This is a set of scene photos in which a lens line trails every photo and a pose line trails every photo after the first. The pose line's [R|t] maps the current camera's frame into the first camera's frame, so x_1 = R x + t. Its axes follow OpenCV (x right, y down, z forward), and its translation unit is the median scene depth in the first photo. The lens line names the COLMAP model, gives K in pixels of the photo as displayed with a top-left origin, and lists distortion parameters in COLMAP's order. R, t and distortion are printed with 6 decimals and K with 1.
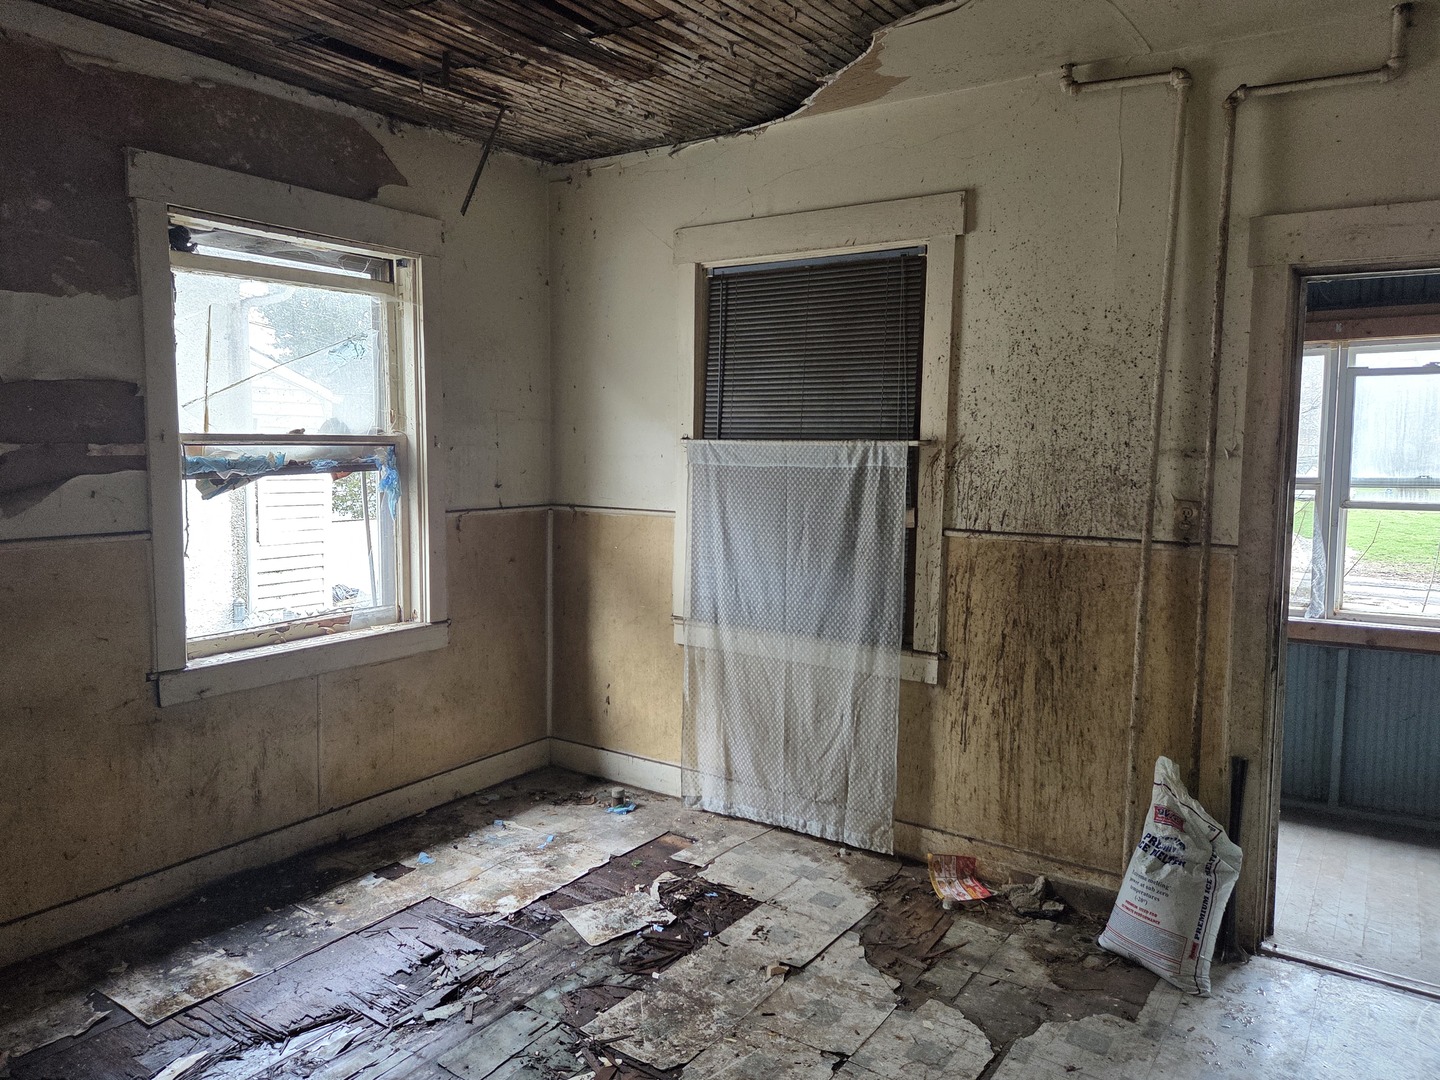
lens RADIAL K [[1039.5, 0, 675.4], [0, 1039.5, 516.5], [0, 0, 1]] dist [0.084452, -0.083927]
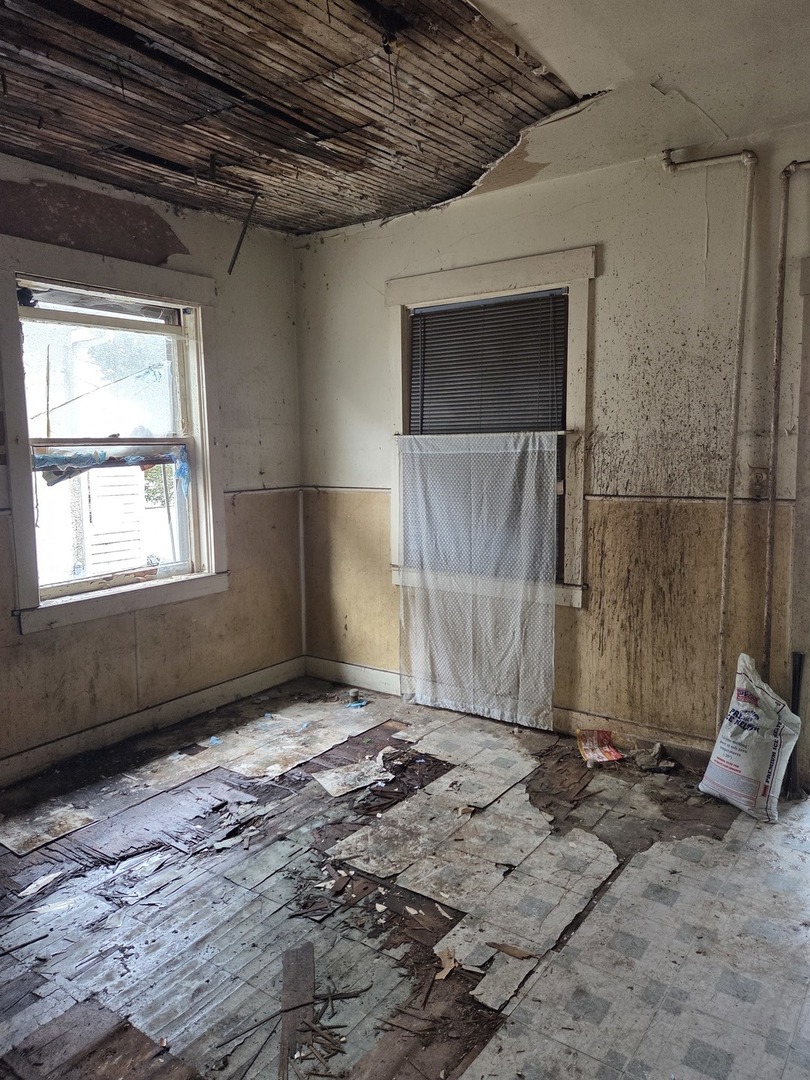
lens RADIAL K [[779.6, 0, 392.5], [0, 779.6, 515.9], [0, 0, 1]] dist [0.084452, -0.083927]
pose [[0.999602, -0.023414, -0.015744, 0.021788], [0.023696, 0.999557, 0.017995, 0.016499], [0.015316, -0.018361, 0.999714, -0.035160]]
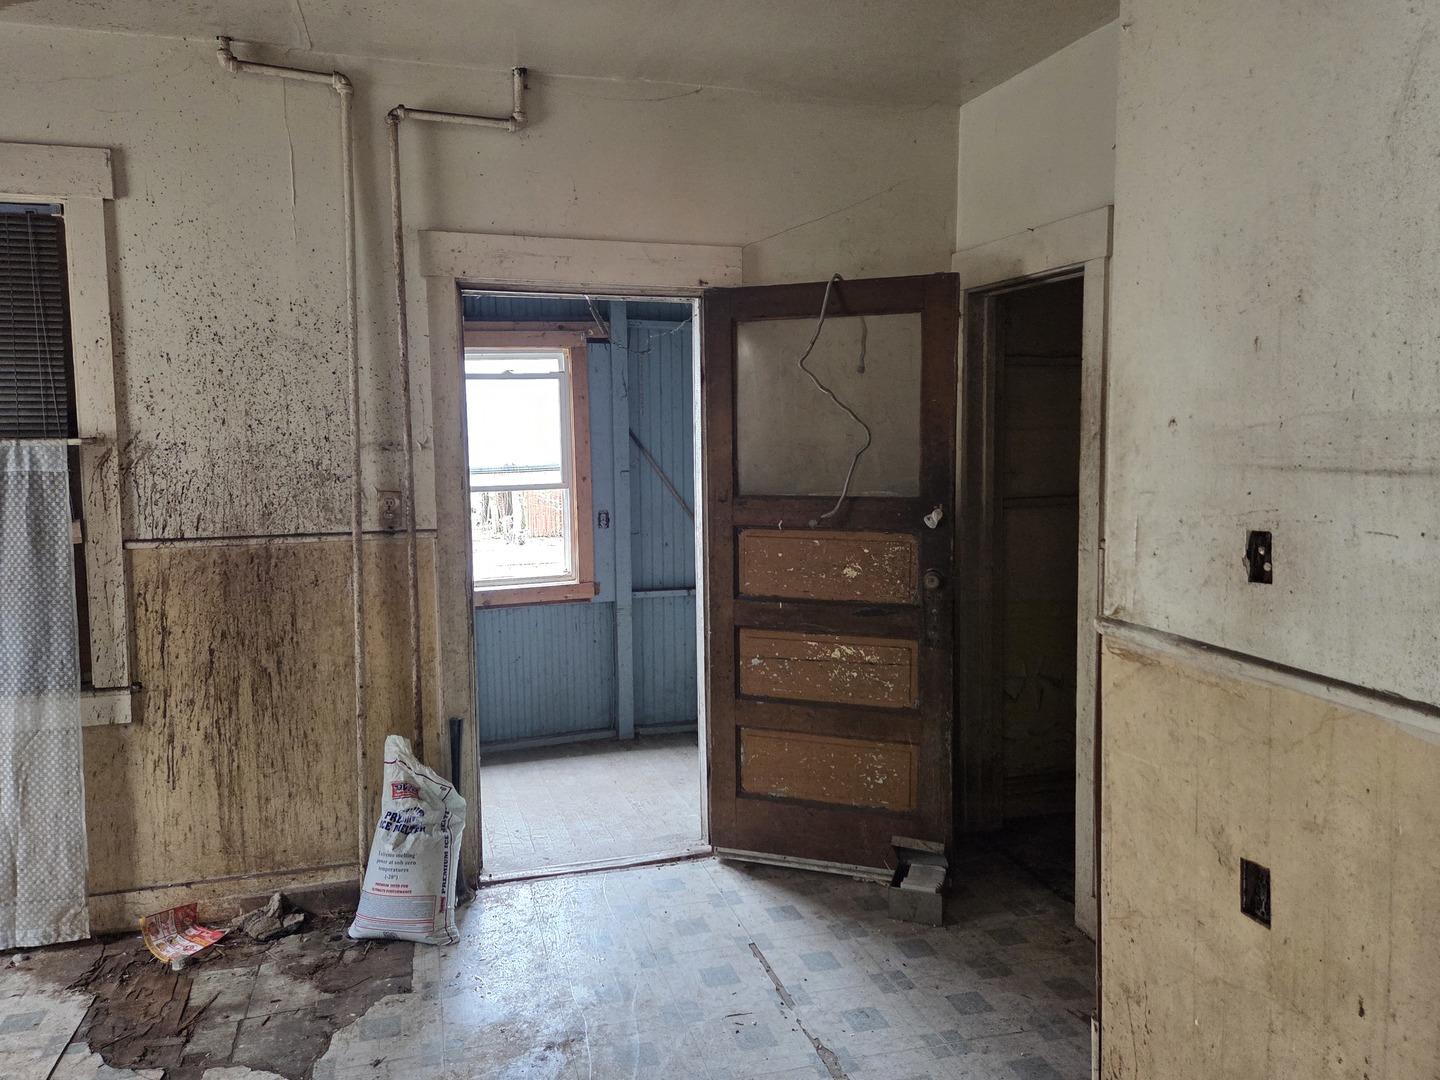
lens RADIAL K [[1039.5, 0, 717.3], [0, 1039.5, 519.0], [0, 0, 1]] dist [0.084452, -0.083927]
pose [[0.619330, -0.078076, 0.781239, -0.126179], [0.077011, 0.996286, 0.038516, -0.002153], [-0.781345, 0.036310, 0.623043, 0.082657]]
